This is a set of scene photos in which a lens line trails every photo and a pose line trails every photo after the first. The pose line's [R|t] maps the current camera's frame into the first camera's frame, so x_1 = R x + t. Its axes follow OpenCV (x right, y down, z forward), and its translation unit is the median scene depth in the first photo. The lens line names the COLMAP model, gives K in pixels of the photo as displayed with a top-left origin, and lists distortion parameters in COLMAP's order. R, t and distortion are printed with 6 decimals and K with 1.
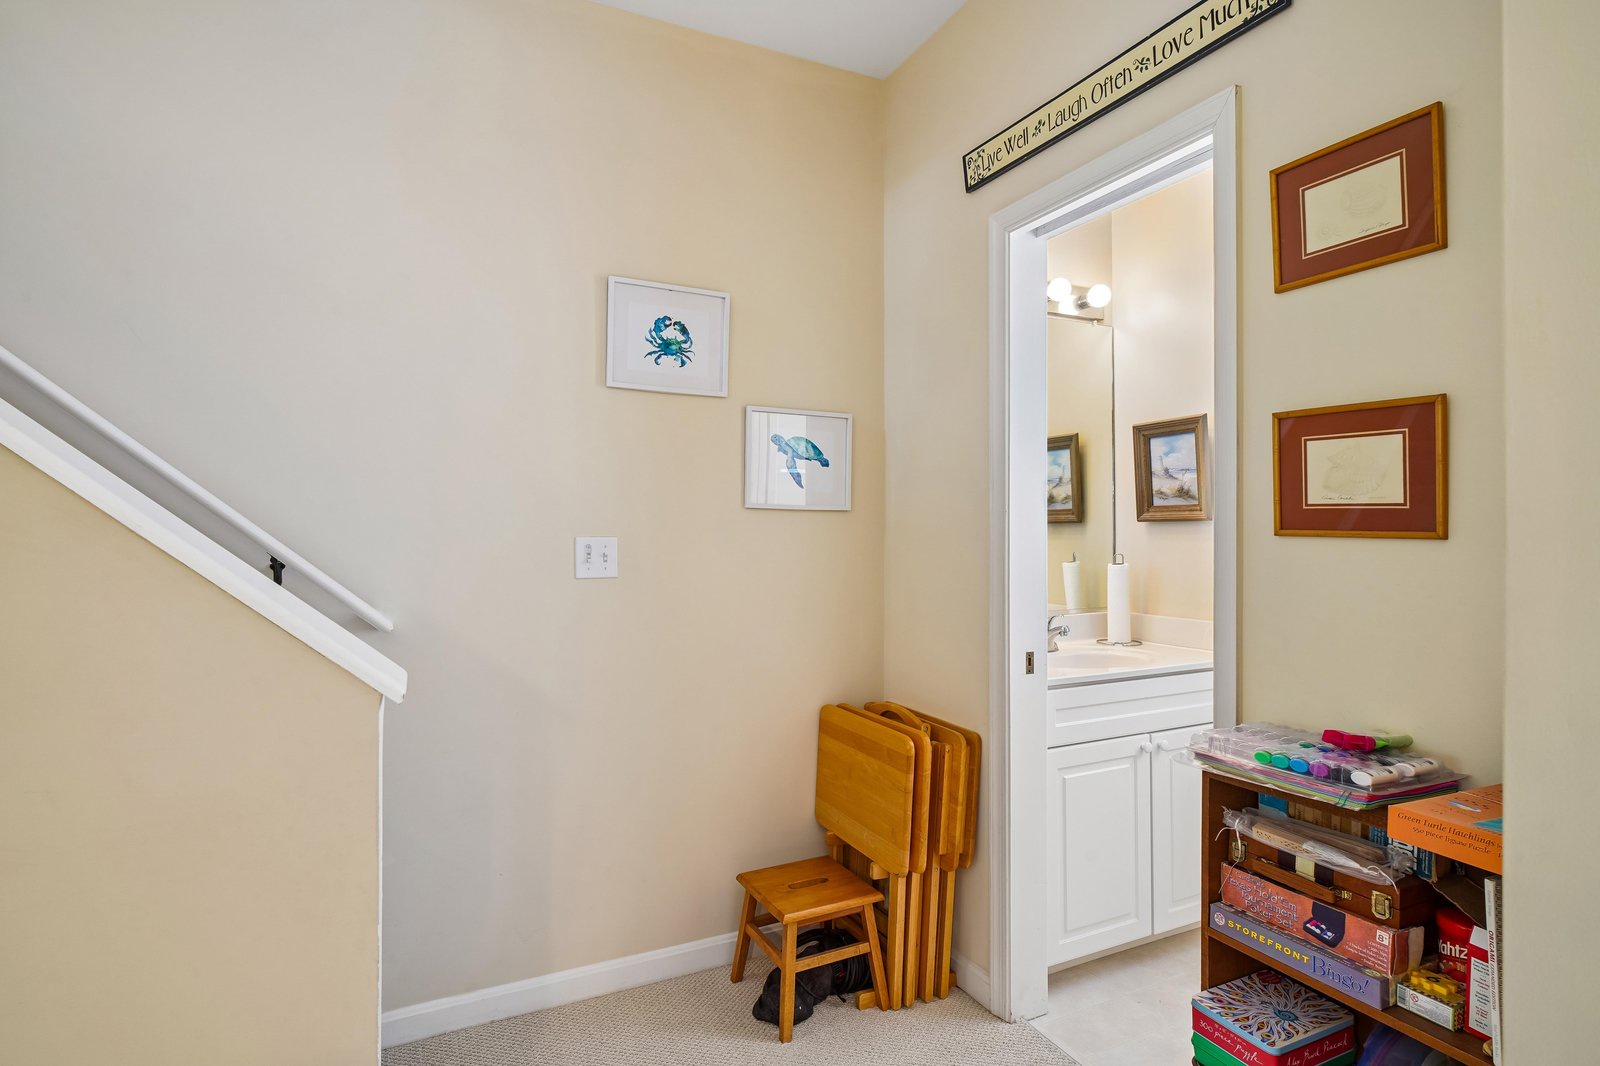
lens RADIAL K [[823.0, 0, 798.2], [0, 823.0, 534.0], [0, 0, 1]] dist [-0.015963, 0.001970]
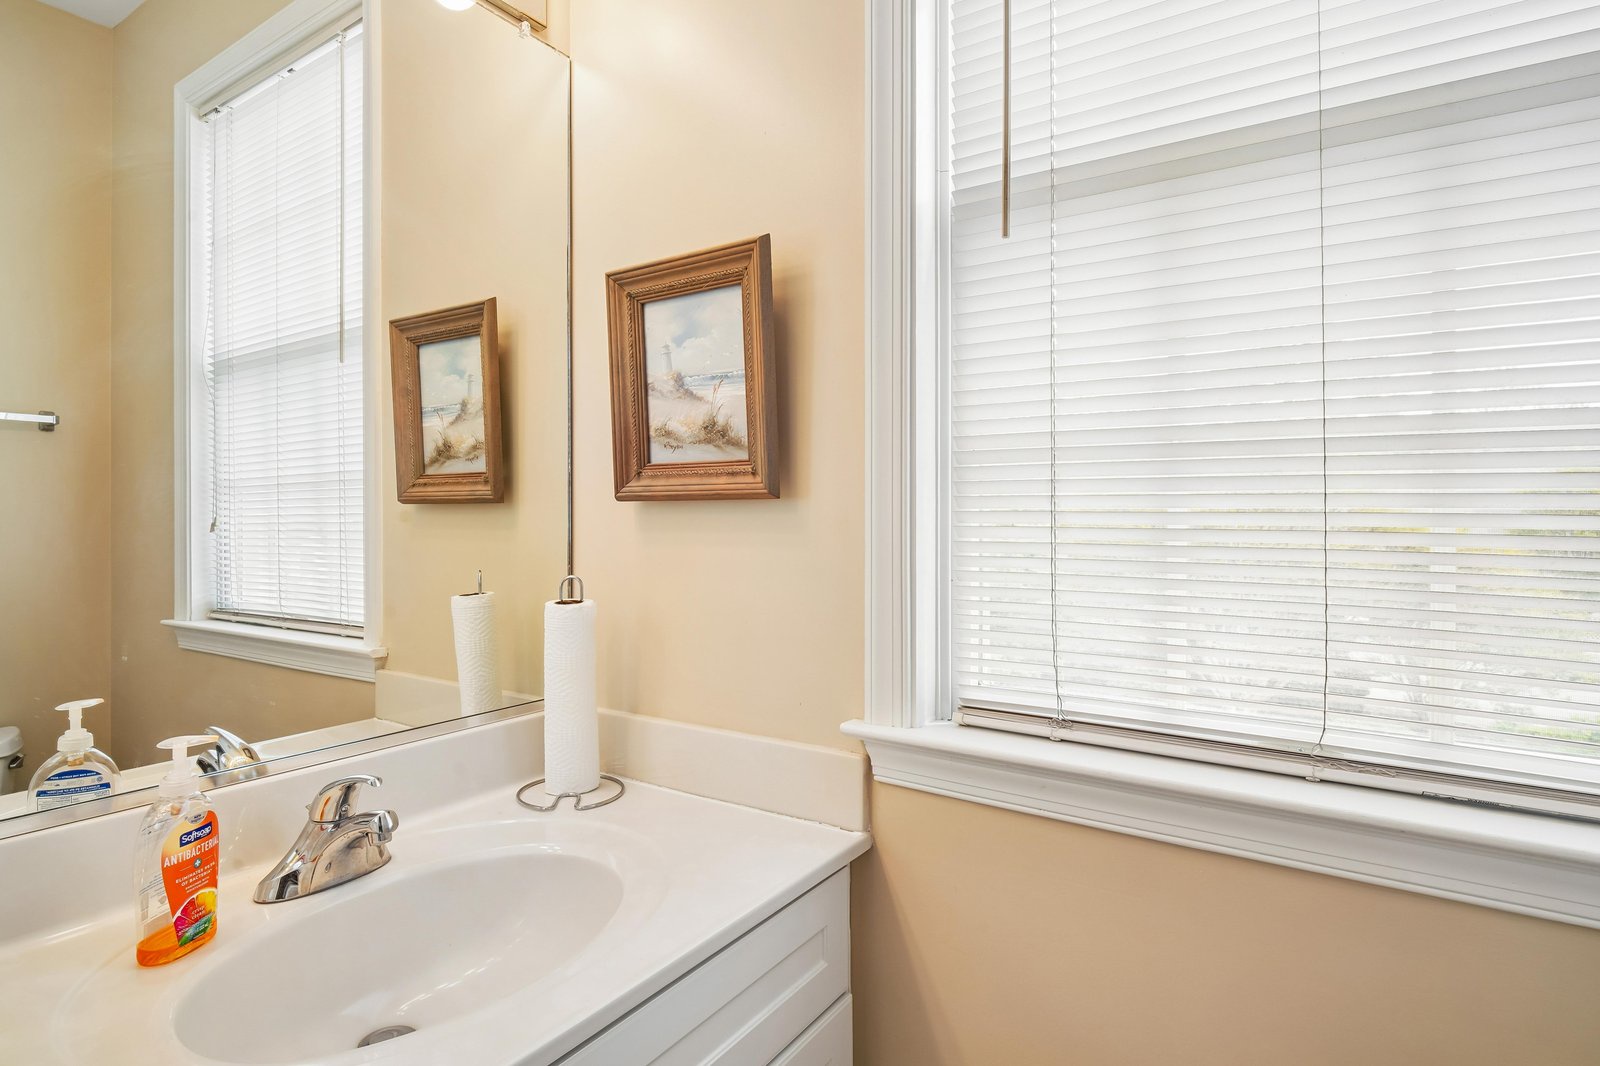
lens RADIAL K [[823.0, 0, 798.2], [0, 823.0, 534.0], [0, 0, 1]] dist [-0.015963, 0.001970]
pose [[0.857130, -0.000114, 0.515099, 0.279795], [-0.004936, 0.999952, 0.008435, -0.001765], [-0.515076, -0.009773, 0.857089, 0.597187]]
